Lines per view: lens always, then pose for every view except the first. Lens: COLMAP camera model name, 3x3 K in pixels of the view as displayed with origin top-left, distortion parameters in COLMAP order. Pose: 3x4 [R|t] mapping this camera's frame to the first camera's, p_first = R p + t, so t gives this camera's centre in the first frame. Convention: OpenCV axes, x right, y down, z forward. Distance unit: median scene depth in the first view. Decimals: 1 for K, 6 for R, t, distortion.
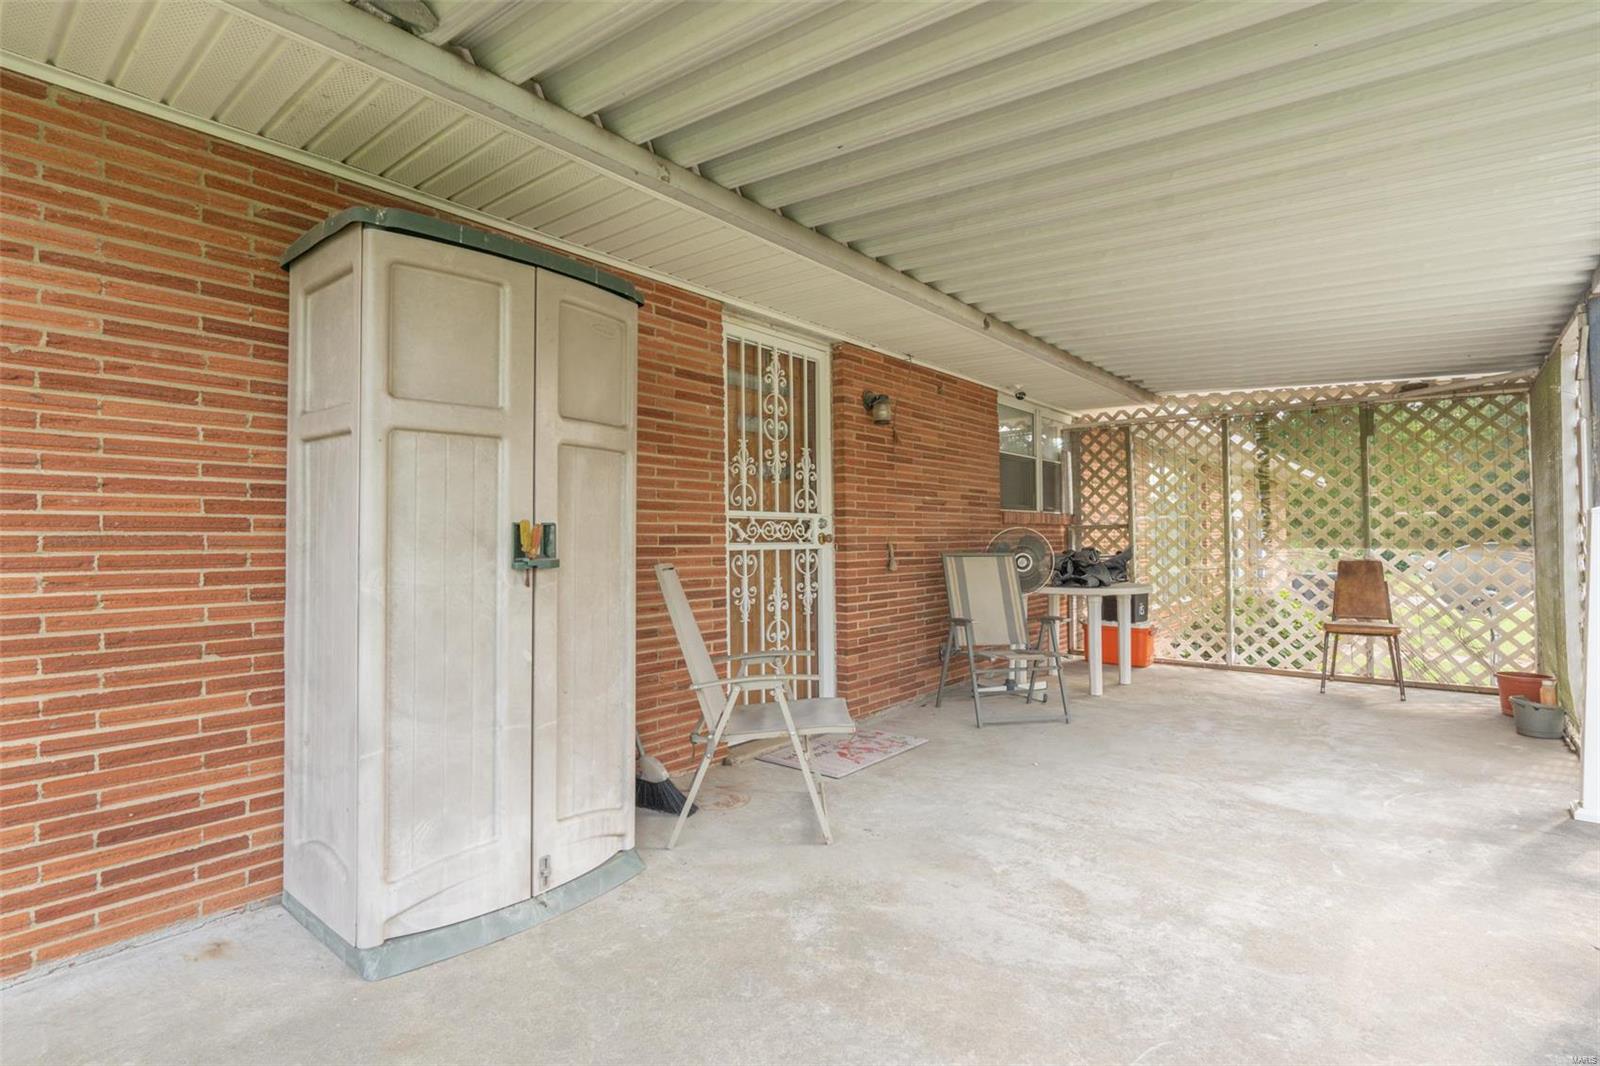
lens RADIAL K [[733.4, 0, 776.8], [0, 733.4, 543.5], [0, 0, 1]] dist [-0.002371, 0.001695]
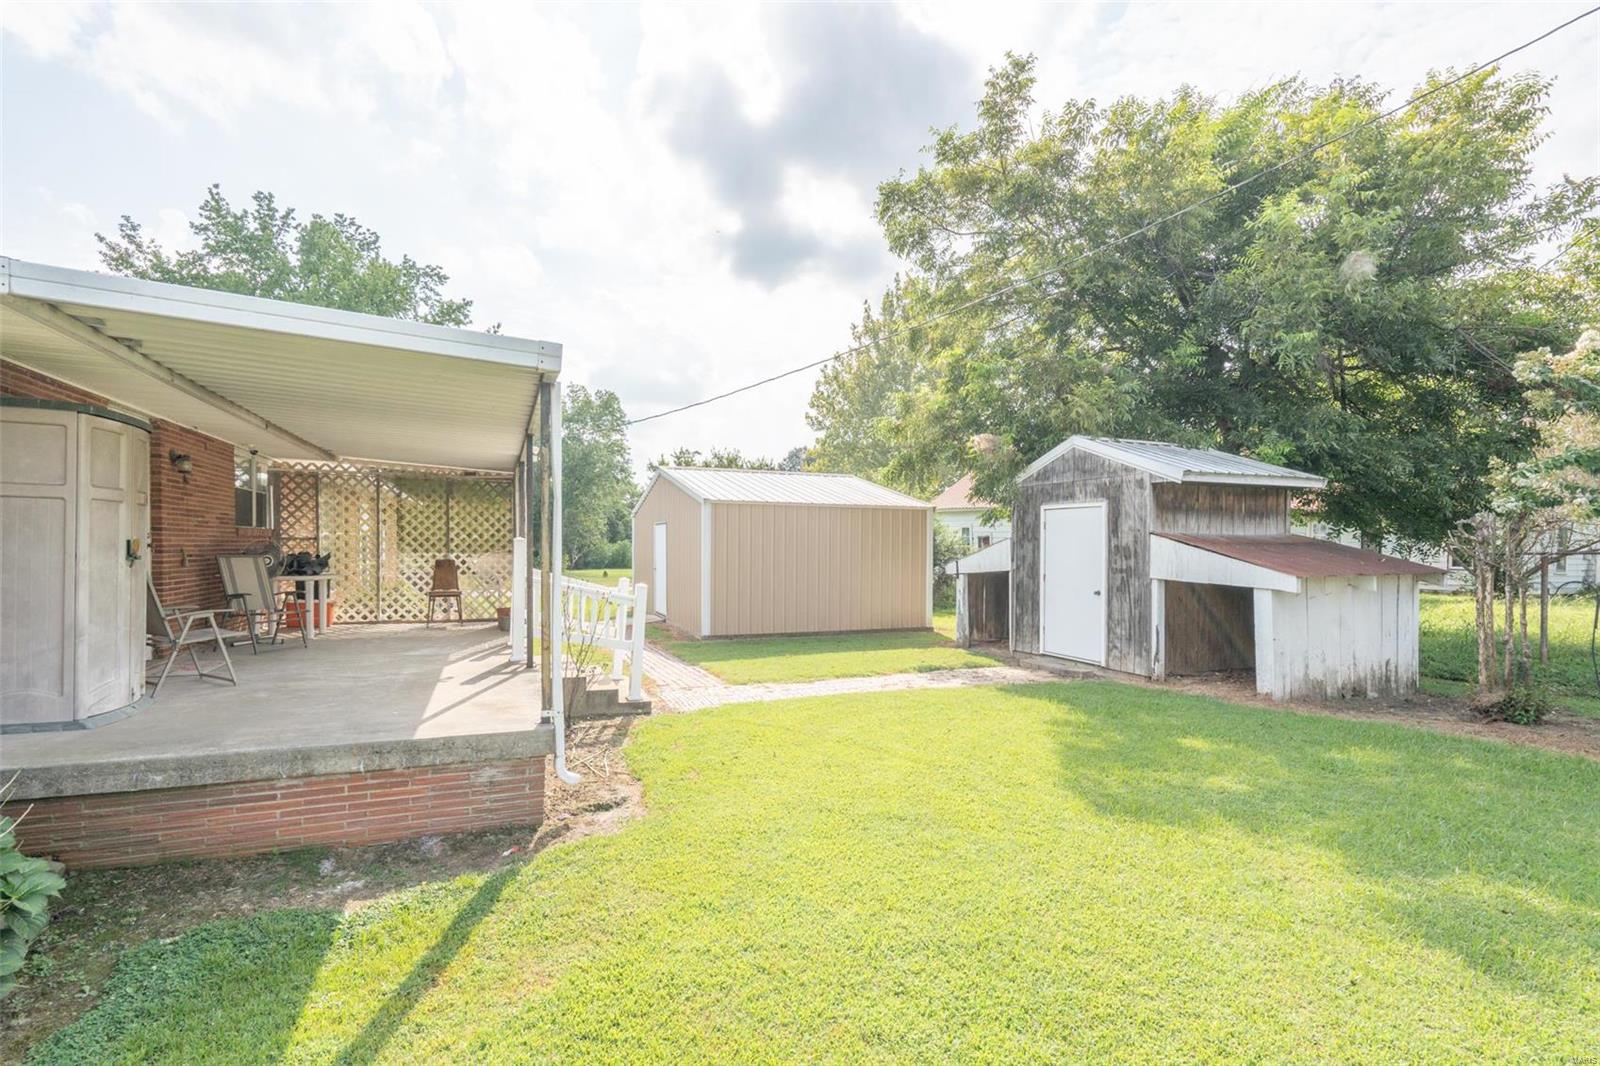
lens RADIAL K [[733.4, 0, 800.1], [0, 733.4, 540.5], [0, 0, 1]] dist [-0.002371, 0.001695]
pose [[0.429855, 0.020600, 0.902663, -0.587737], [-0.009520, 0.999788, -0.018283, -0.001333], [-0.902848, -0.000734, 0.429959, -0.725073]]
